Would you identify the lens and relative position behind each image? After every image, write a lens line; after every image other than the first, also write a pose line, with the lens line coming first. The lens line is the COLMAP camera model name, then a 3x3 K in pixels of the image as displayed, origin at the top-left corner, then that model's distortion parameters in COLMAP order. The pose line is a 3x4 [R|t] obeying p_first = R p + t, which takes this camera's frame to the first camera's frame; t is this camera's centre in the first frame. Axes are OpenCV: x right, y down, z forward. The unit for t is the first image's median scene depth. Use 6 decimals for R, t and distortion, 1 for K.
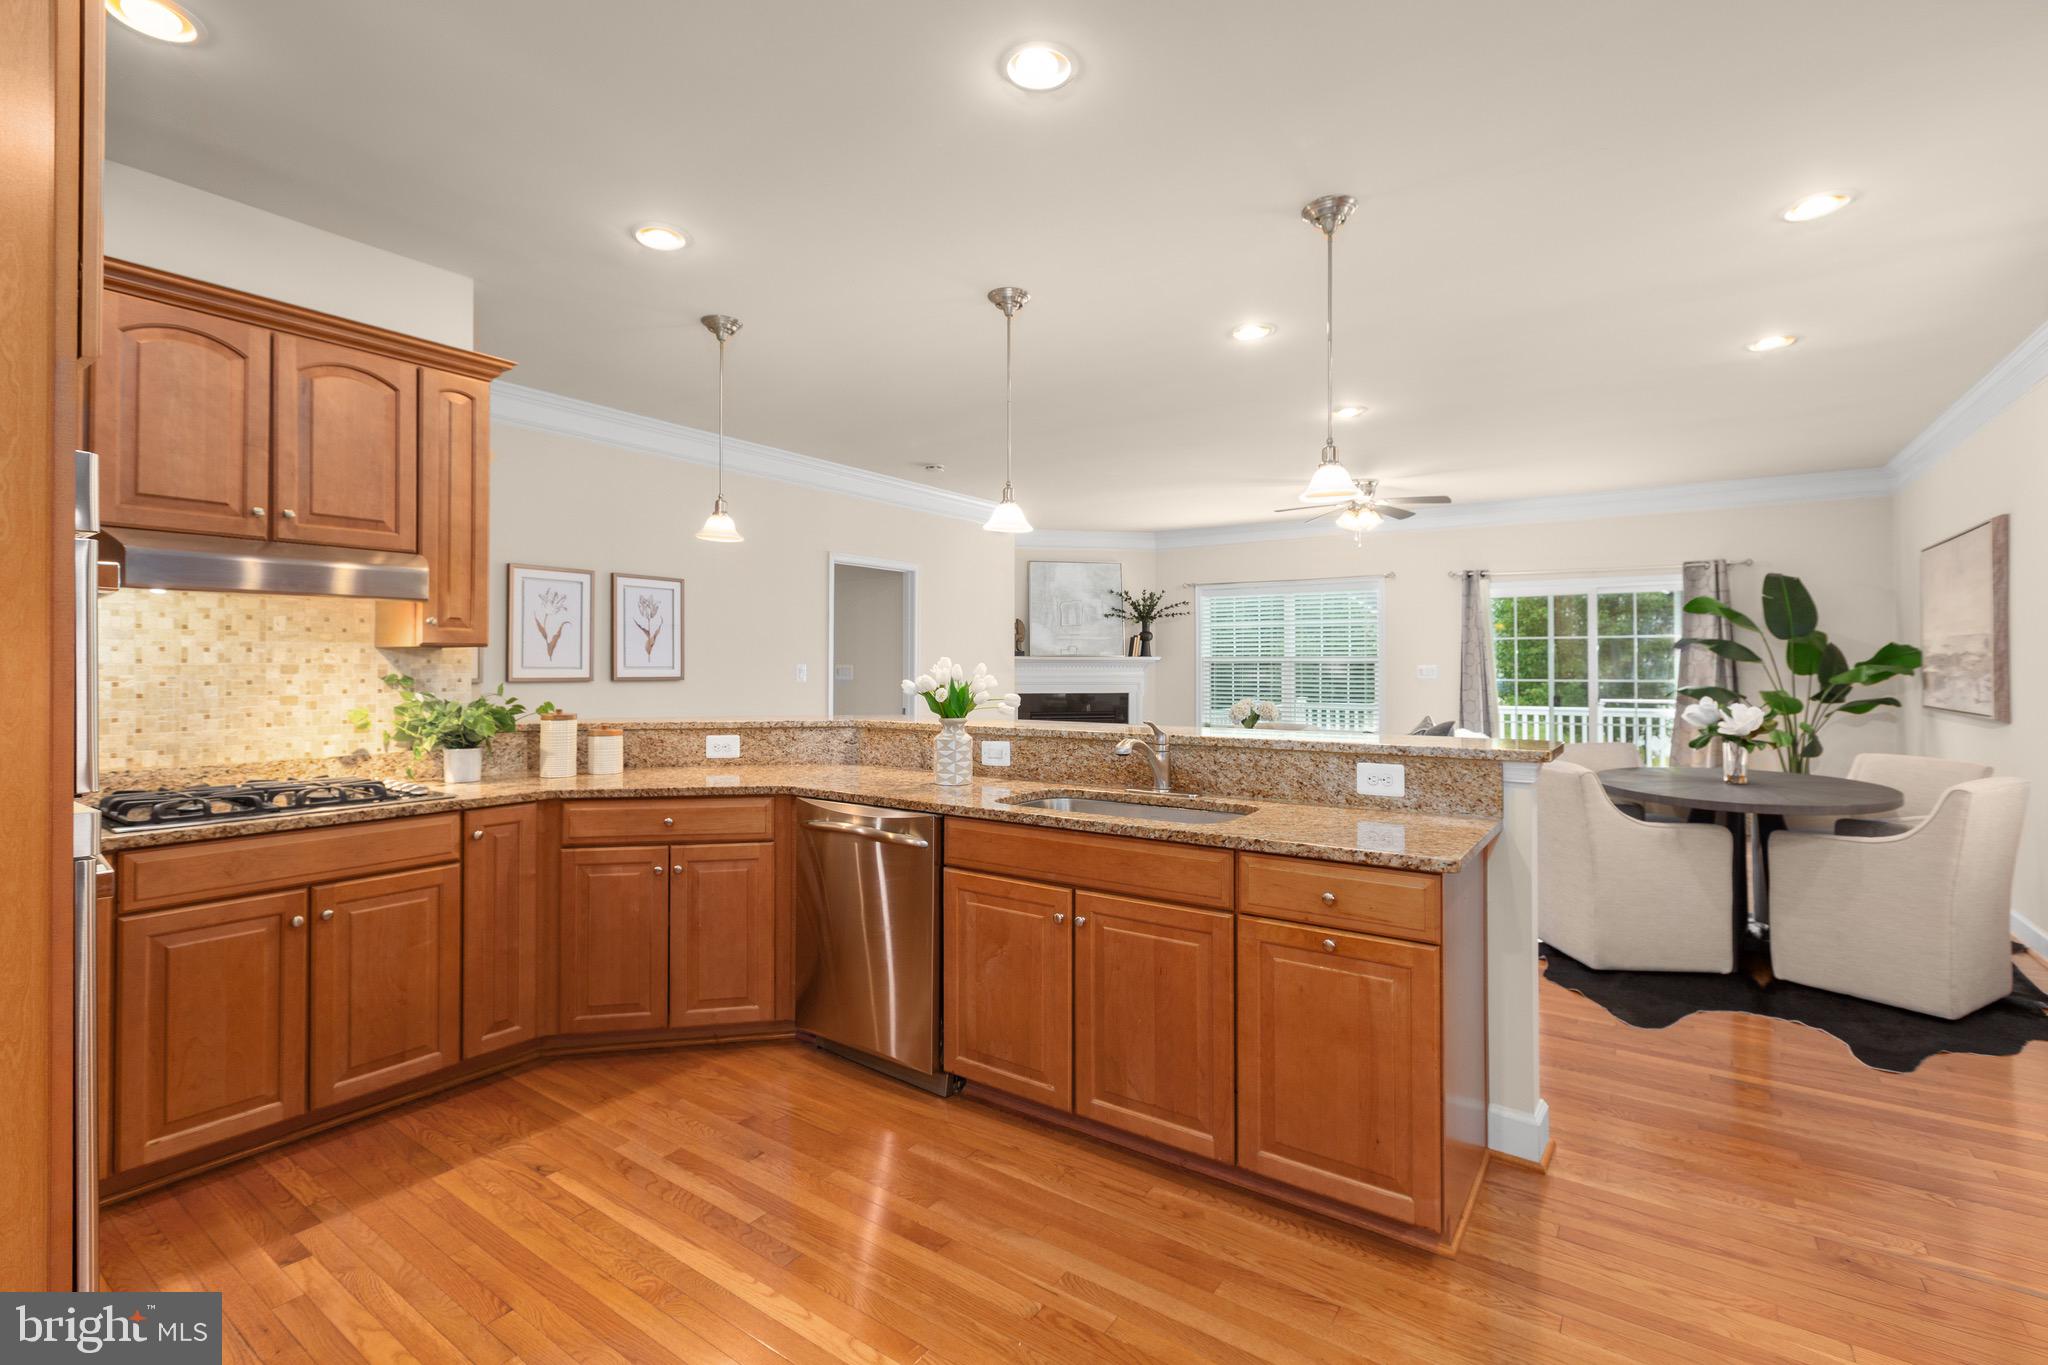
lens RADIAL K [[913.8, 0, 1020.7], [0, 913.8, 652.4], [0, 0, 1]] dist [0.004062, -0.002535]
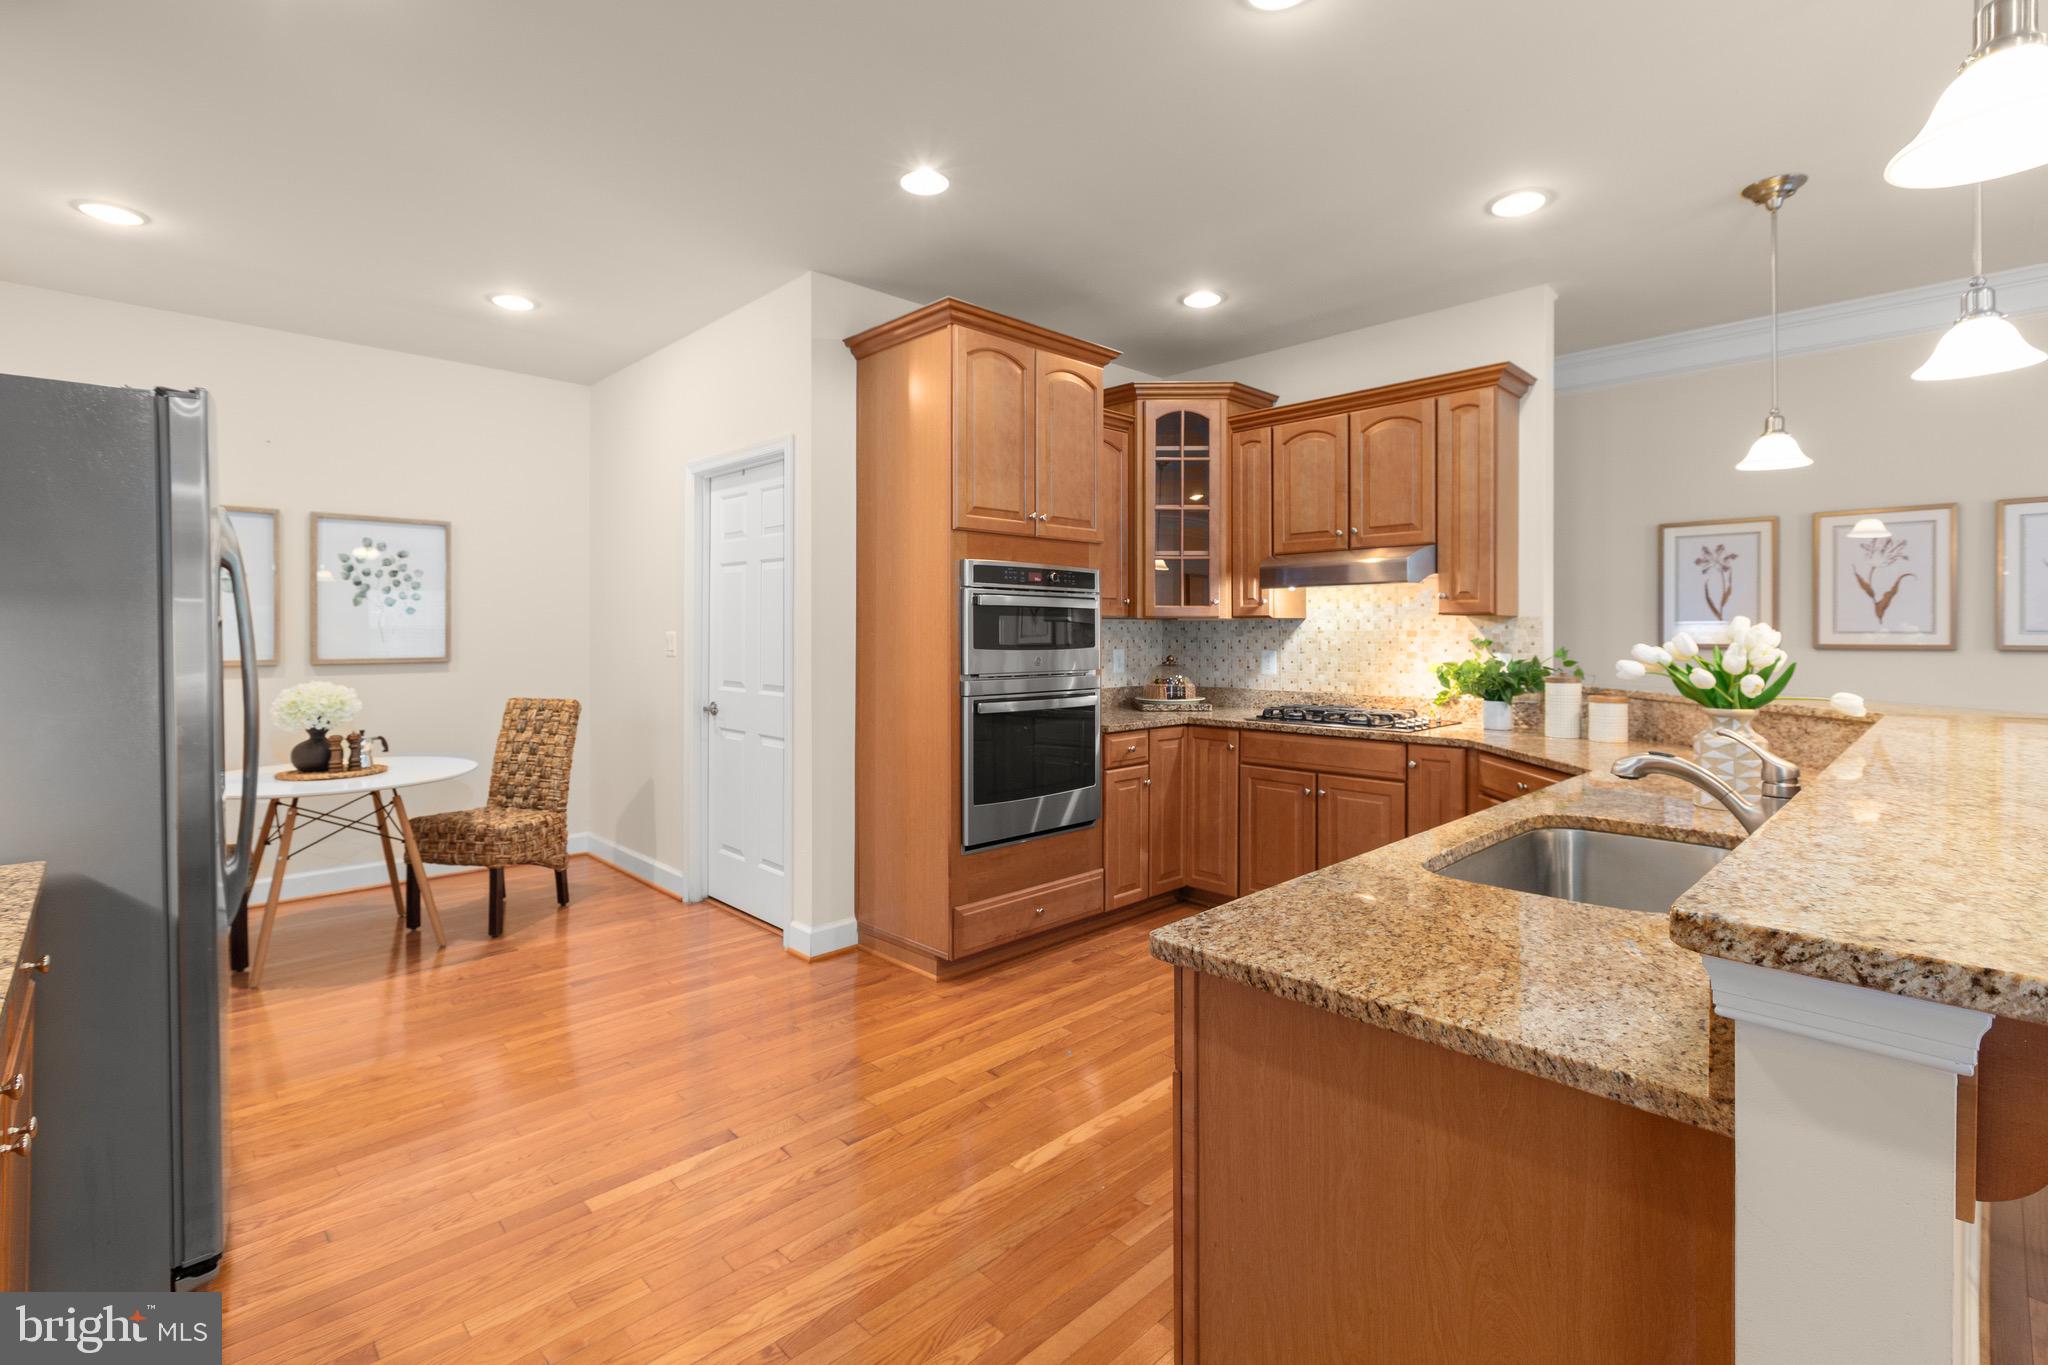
lens RADIAL K [[913.8, 0, 1021.9], [0, 913.8, 640.4], [0, 0, 1]] dist [0.004062, -0.002535]
pose [[-0.190354, 0.007157, -0.981690, 0.419272], [0.015627, 0.999869, 0.004259, 0.007915], [0.981591, -0.014530, -0.190440, 0.395474]]
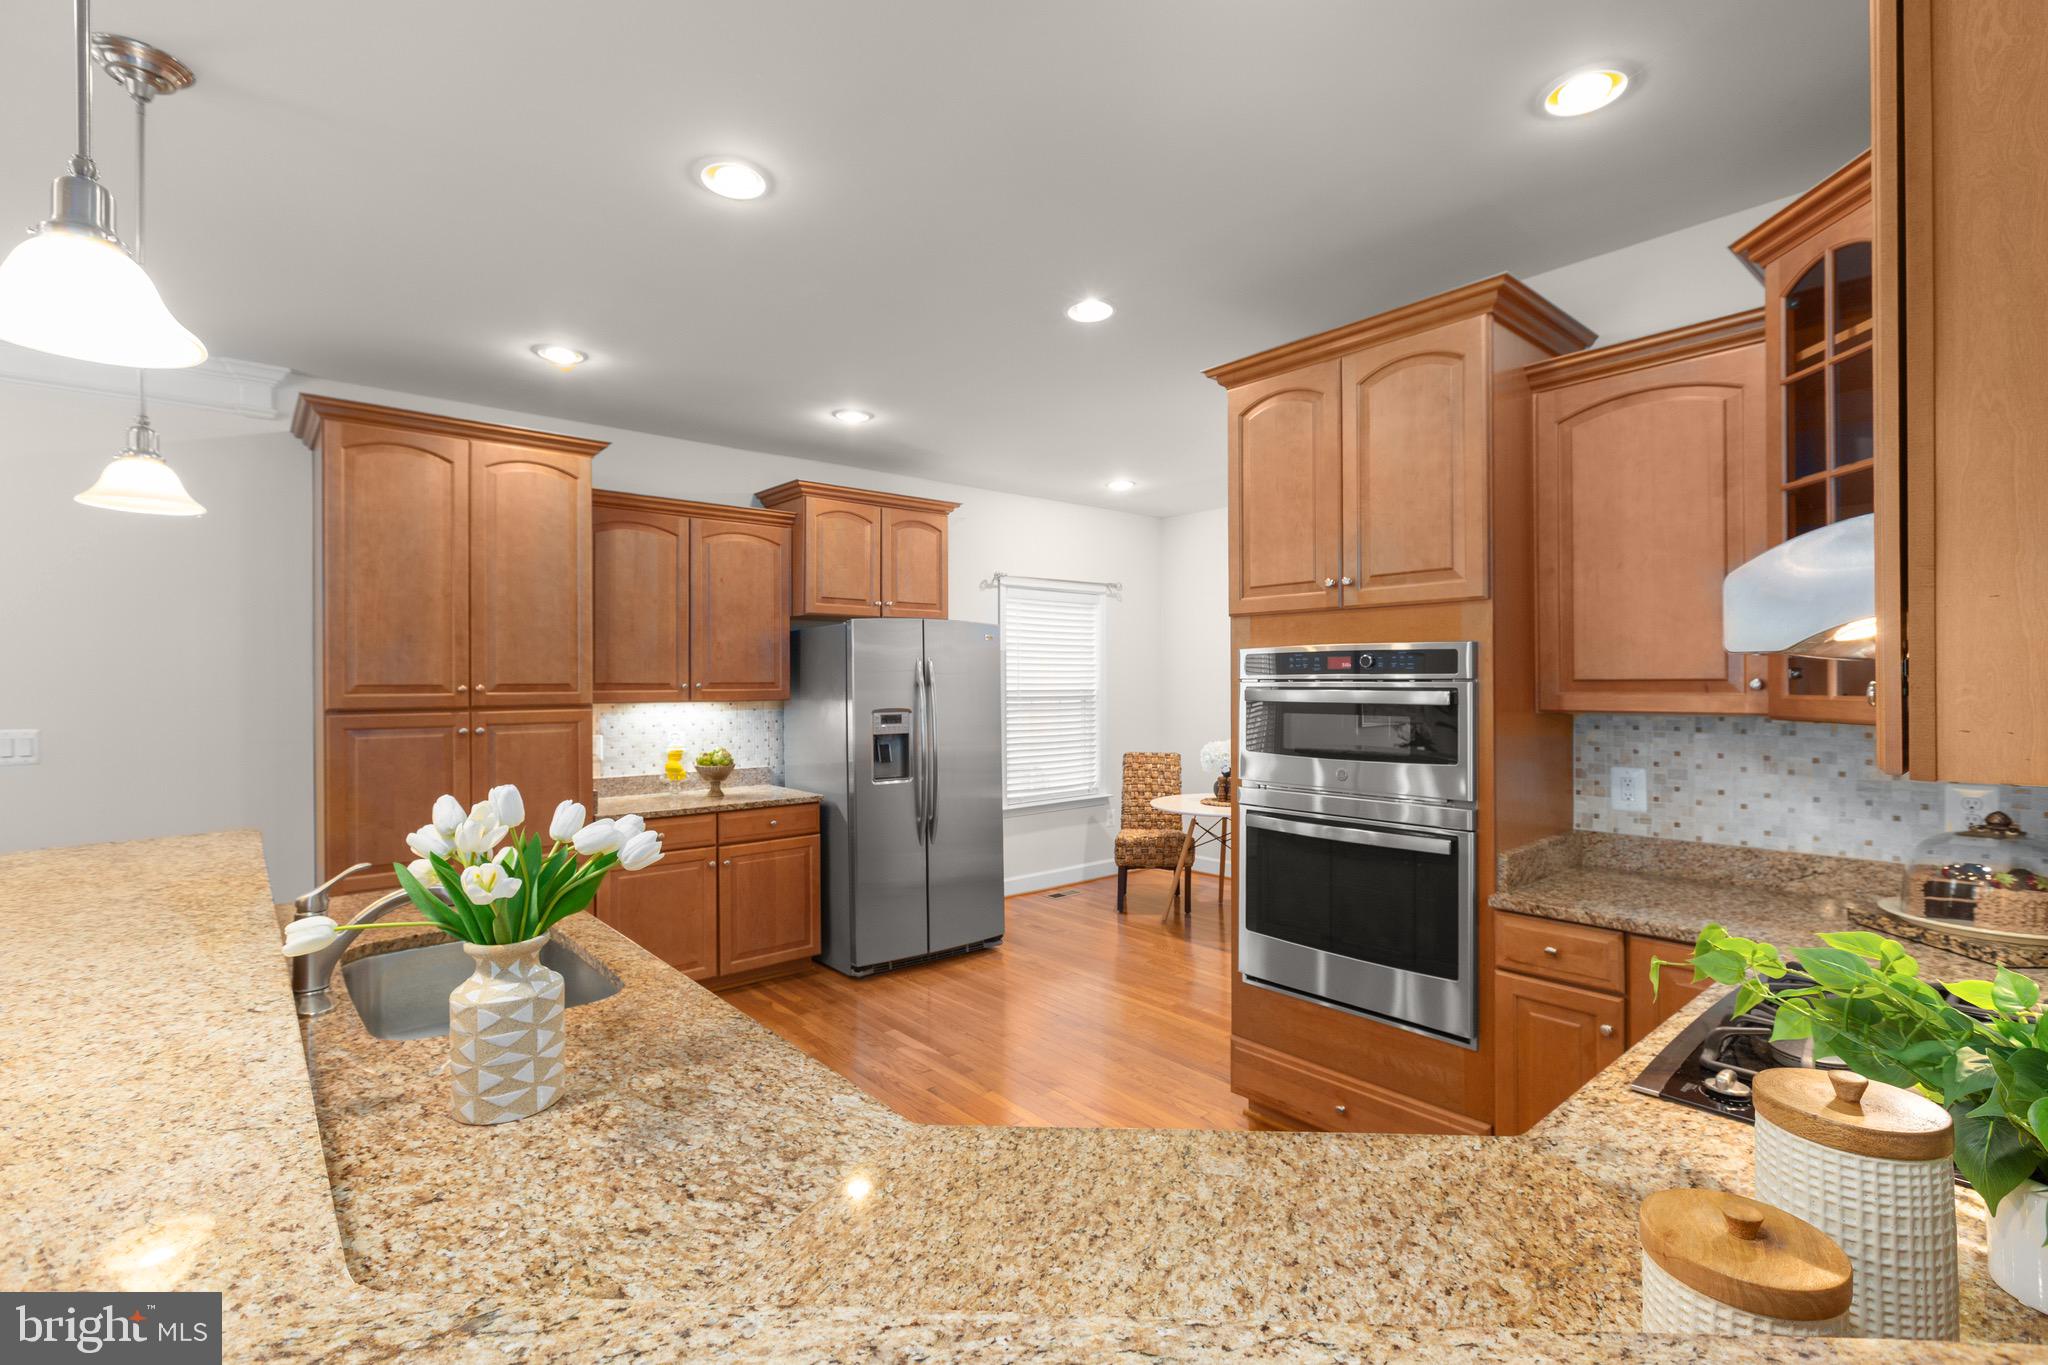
lens RADIAL K [[913.8, 0, 1028.6], [0, 913.8, 677.4], [0, 0, 1]] dist [0.004062, -0.002535]
pose [[-0.969571, 0.005843, 0.244740, -0.244121], [0.000986, 0.999800, -0.019964, -0.019555], [-0.244807, -0.019115, -0.969383, 0.840050]]
